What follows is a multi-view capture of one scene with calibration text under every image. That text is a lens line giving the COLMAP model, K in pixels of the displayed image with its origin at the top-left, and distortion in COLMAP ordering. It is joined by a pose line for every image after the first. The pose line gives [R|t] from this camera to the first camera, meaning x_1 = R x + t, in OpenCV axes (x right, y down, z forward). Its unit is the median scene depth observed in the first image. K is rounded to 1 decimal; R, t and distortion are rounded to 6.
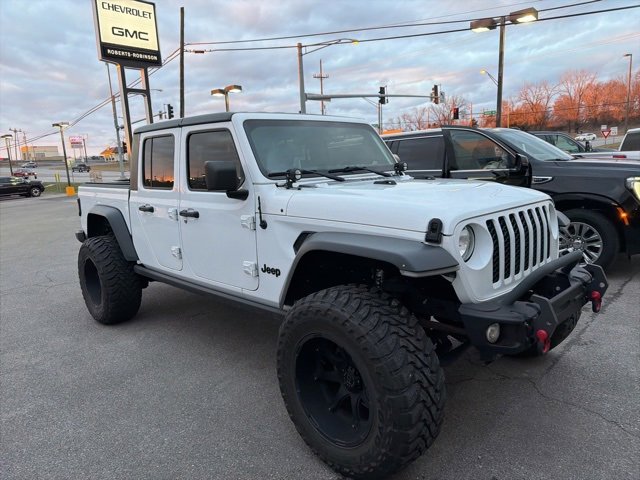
lens RADIAL K [[452.3, 0, 319.1], [0, 452.3, 241.0], [0, 0, 1]] dist [0.032692, -0.039859]
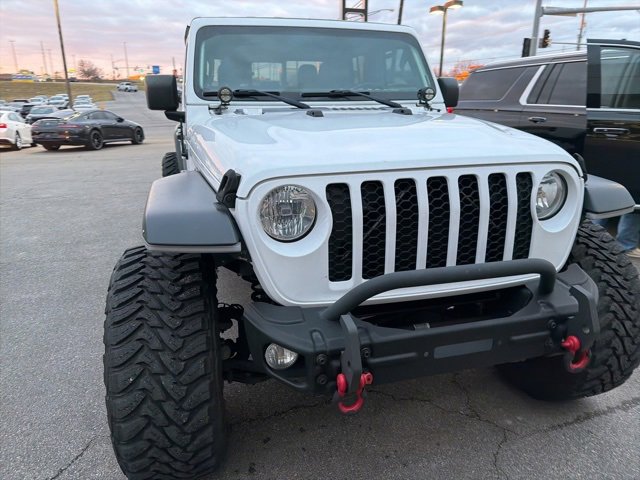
lens RADIAL K [[452.3, 0, 324.0], [0, 452.3, 238.9], [0, 0, 1]] dist [0.032692, -0.039859]
pose [[0.884292, 0.184995, -0.428724, 0.405457], [-0.120656, 0.977515, 0.172933, -0.048550], [0.451076, -0.101195, 0.886730, 0.278000]]
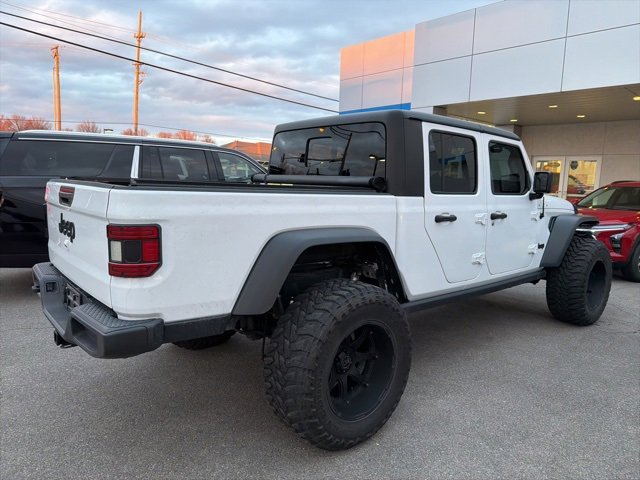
lens RADIAL K [[452.3, 0, 323.0], [0, 452.3, 237.9], [0, 0, 1]] dist [0.032692, -0.039859]
pose [[0.048213, -0.080593, 0.995580, -1.354425], [0.138813, 0.987608, 0.073225, -0.142779], [-0.989144, 0.134669, 0.058803, 1.327750]]
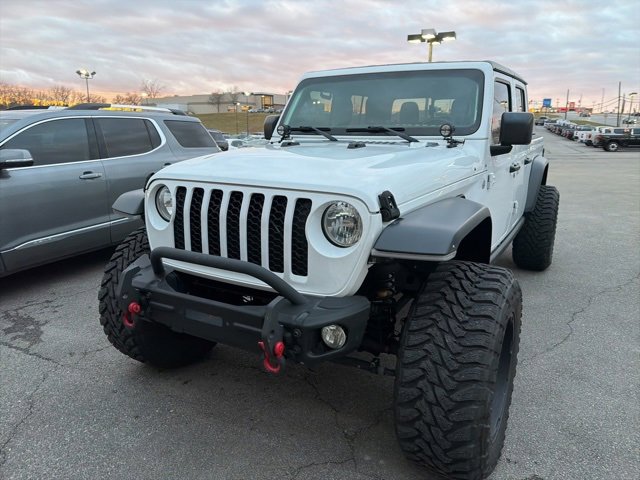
lens RADIAL K [[452.3, 0, 322.6], [0, 452.3, 234.5], [0, 0, 1]] dist [0.032692, -0.039859]
pose [[0.291653, 0.268125, -0.918176, 0.859585], [-0.183125, 0.957805, 0.221528, -0.135770], [0.938831, 0.103532, 0.328447, 0.621805]]
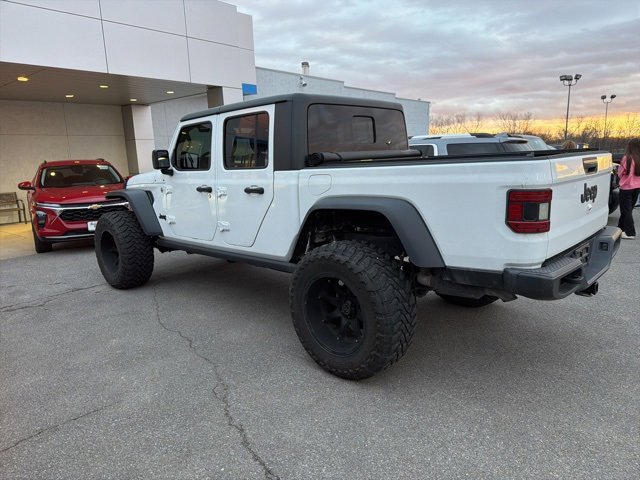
lens RADIAL K [[452.1, 0, 318.4], [0, 452.1, 241.4], [0, 0, 1]] dist [0.035673, -0.030427]
pose [[-0.994427, 0.097156, -0.040942, -0.178150], [0.076746, 0.933328, 0.350726, -0.397417], [0.072288, 0.345630, -0.935583, 2.483761]]
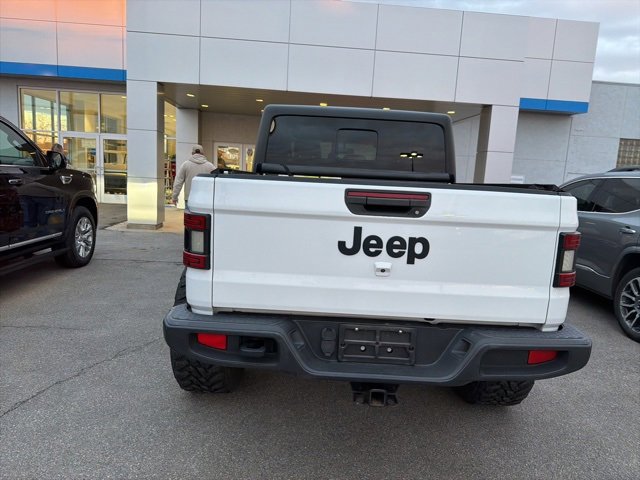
lens RADIAL K [[452.1, 0, 321.7], [0, 452.1, 241.2], [0, 0, 1]] dist [0.035673, -0.030427]
pose [[-0.730962, -0.090647, 0.676371, -0.975588], [0.096204, 0.967552, 0.233640, -0.290450], [-0.675604, 0.235851, -0.698523, 2.144423]]
